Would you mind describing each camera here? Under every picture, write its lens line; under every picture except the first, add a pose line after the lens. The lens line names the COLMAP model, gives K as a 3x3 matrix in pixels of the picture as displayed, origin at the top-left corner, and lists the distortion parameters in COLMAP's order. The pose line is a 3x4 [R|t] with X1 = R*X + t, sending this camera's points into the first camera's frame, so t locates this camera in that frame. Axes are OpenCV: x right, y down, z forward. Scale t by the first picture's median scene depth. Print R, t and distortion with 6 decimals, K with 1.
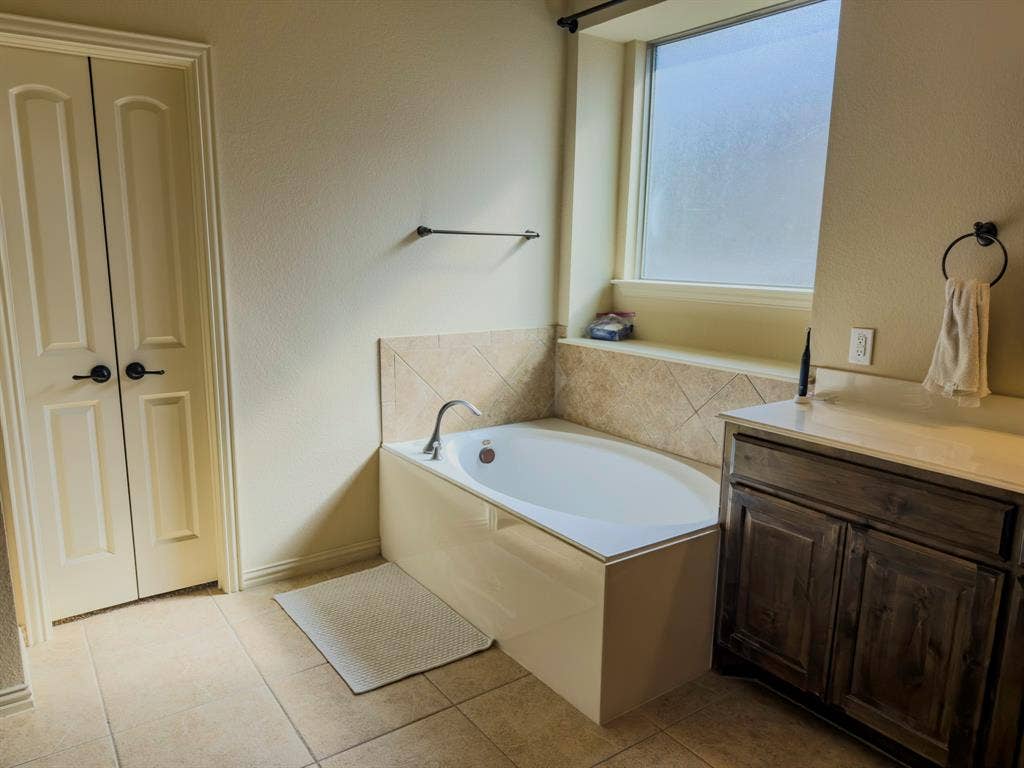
lens RADIAL K [[708.6, 0, 512.0], [0, 708.6, 384.0], [0, 0, 1]] dist [0.096010, -0.161224]
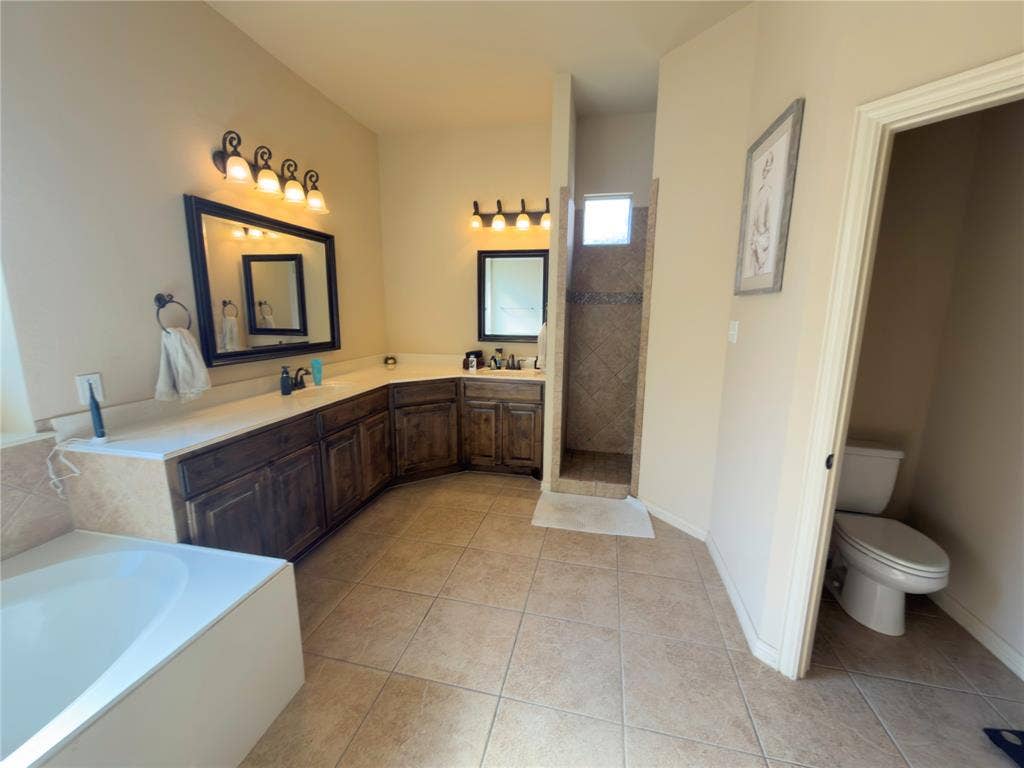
lens RADIAL K [[407.3, 0, 512.0], [0, 407.3, 384.0], [0, 0, 1]] dist [-0.001887, 0.000477]
pose [[-0.658329, -0.155265, 0.736543, -0.610331], [0.124183, 0.942685, 0.309716, -0.223833], [-0.742416, 0.295362, -0.601316, 1.045975]]
